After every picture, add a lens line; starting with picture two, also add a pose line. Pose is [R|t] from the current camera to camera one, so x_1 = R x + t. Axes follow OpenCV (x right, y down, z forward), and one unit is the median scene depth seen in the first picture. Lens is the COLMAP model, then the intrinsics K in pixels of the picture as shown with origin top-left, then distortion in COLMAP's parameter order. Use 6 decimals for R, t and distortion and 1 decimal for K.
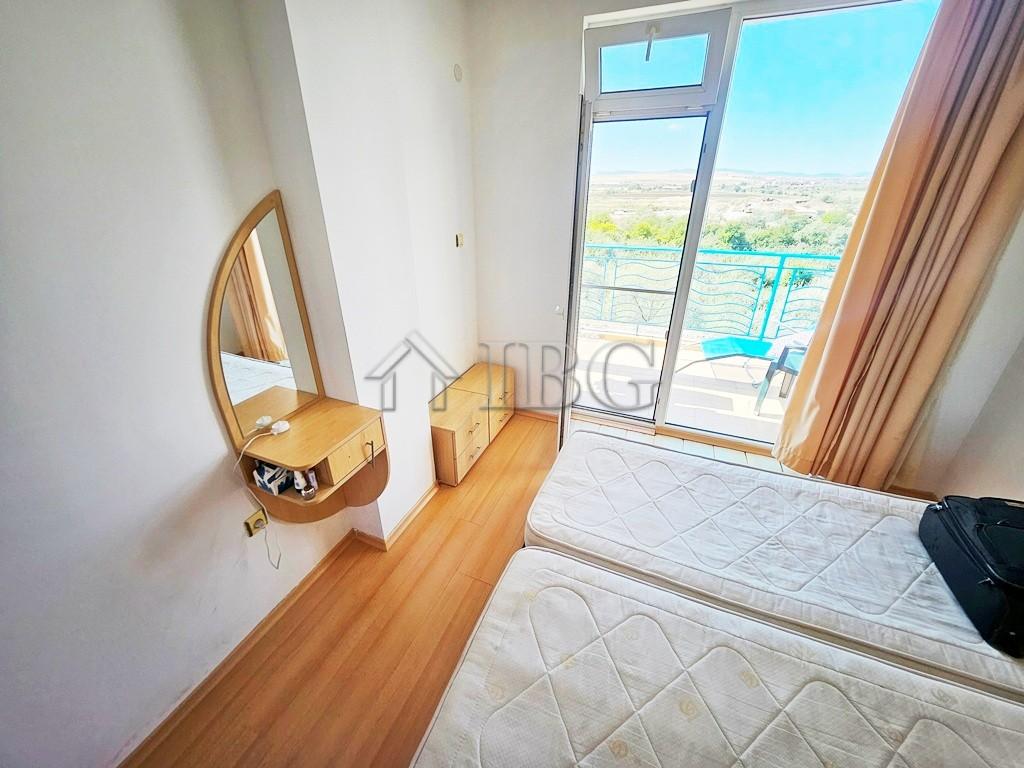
lens RADIAL K [[403.2, 0, 505.1], [0, 403.2, 378.5], [0, 0, 1]] dist [-0.007529, -0.000502]
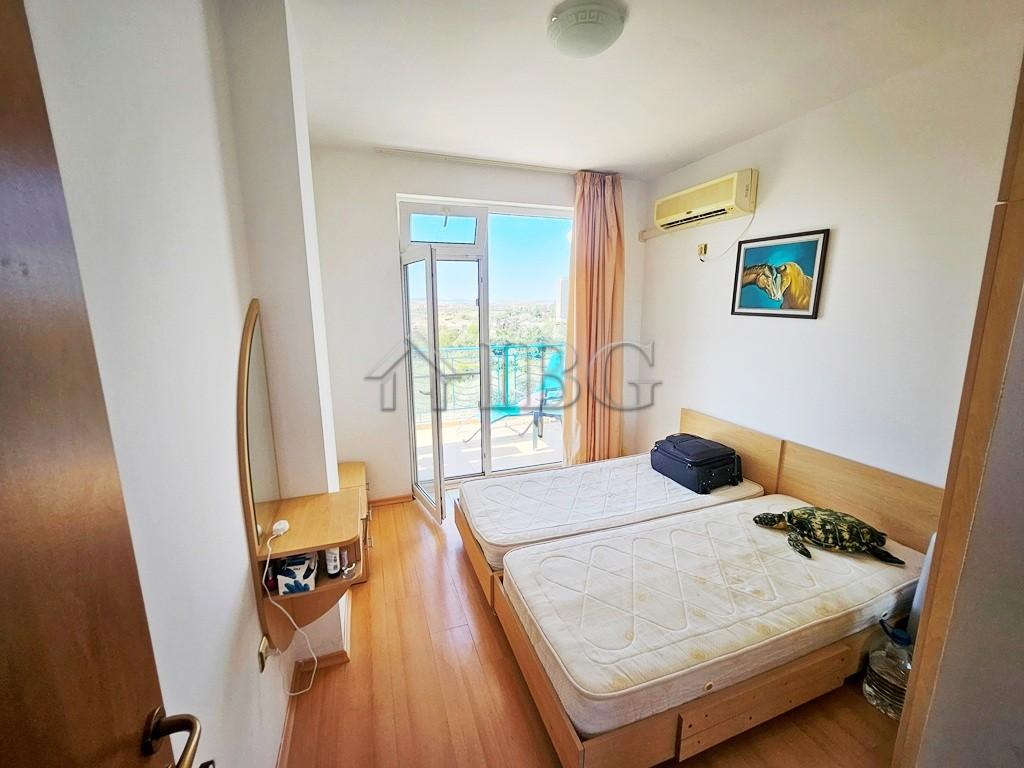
lens RADIAL K [[403.2, 0, 507.0], [0, 403.2, 380.6], [0, 0, 1]] dist [-0.007529, -0.000502]
pose [[0.741032, -0.123144, 0.660081, -0.556942], [0.295318, 0.942630, -0.155679, 0.074249], [-0.603041, 0.310297, 0.734886, -0.095403]]
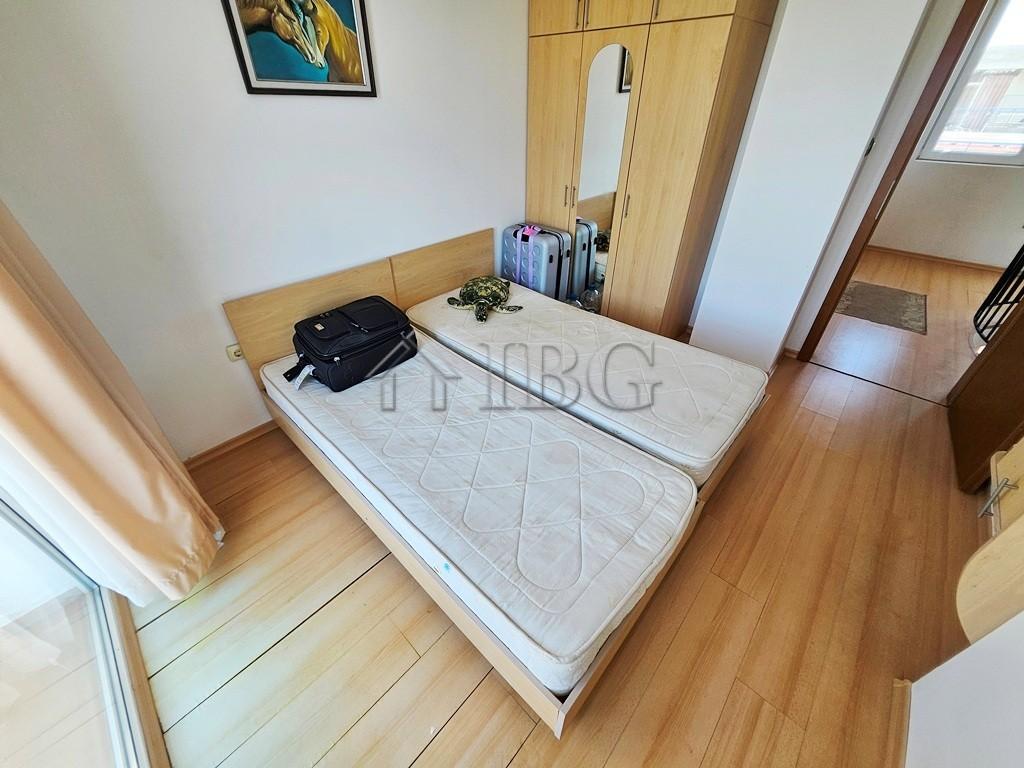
lens RADIAL K [[403.2, 0, 505.4], [0, 403.2, 378.1], [0, 0, 1]] dist [-0.007529, -0.000502]
pose [[-0.937385, -0.194184, 0.289139, 0.192176], [0.156753, 0.506119, 0.848099, -0.443512], [-0.311026, 0.840319, -0.443990, 1.075519]]
